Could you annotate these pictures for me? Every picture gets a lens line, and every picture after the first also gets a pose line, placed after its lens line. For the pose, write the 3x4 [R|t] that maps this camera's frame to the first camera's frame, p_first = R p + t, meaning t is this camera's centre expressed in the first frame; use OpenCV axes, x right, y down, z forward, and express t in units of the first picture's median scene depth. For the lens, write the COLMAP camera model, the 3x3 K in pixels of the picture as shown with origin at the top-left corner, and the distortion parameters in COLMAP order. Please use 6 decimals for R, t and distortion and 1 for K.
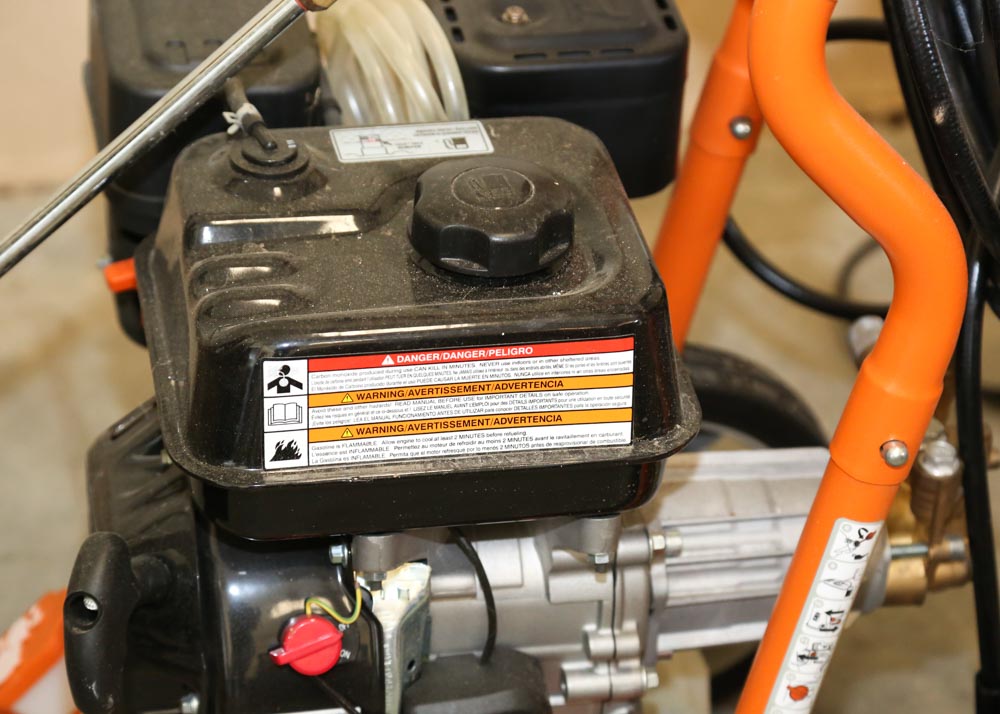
lens RADIAL K [[3101.3, 0, 477.0], [0, 3101.3, 380.5], [0, 0, 1]] dist [0.539358, 0.000000]
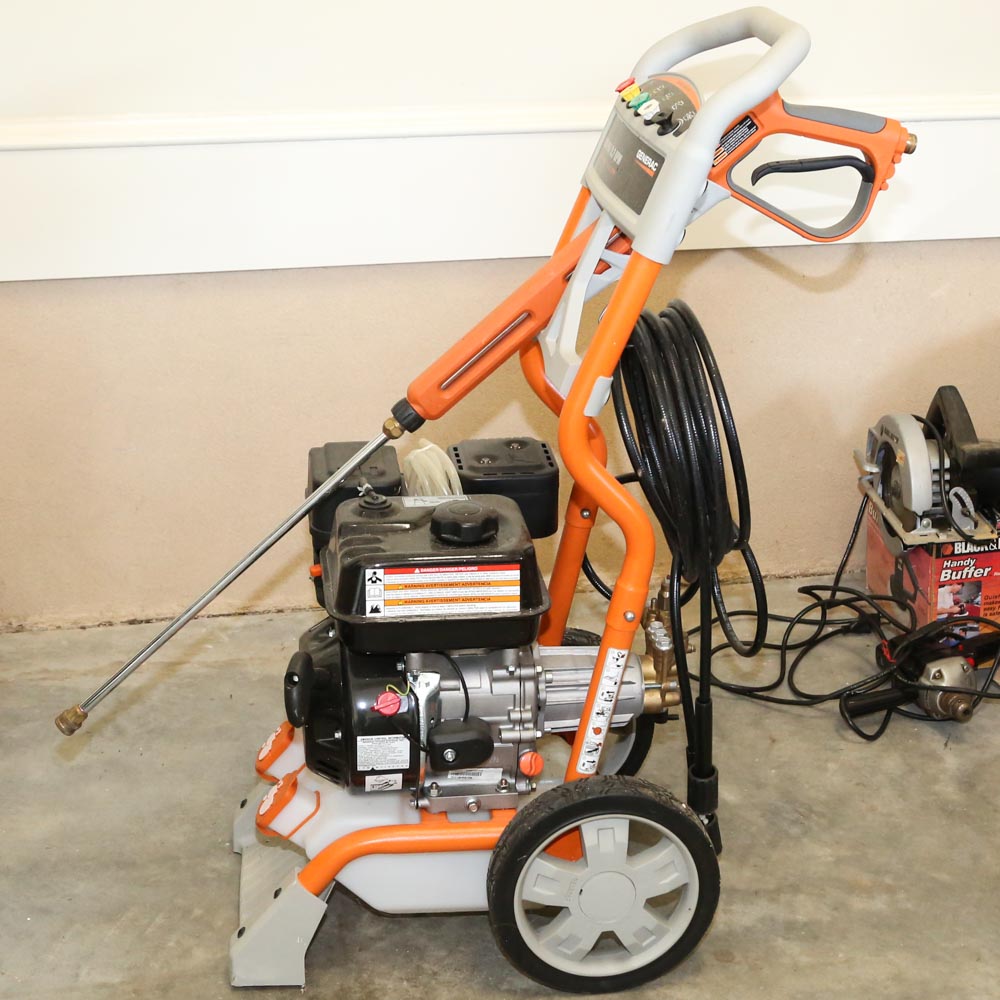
lens RADIAL K [[1958.3, 0, 563.0], [0, 1958.3, 547.9], [0, 0, 1]] dist [-0.082857, 0.000000]
pose [[0.999752, -0.001883, -0.022186, 0.110989], [-0.002712, 0.978703, -0.205262, 0.269468], [0.022100, 0.205272, 0.978455, -0.465140]]
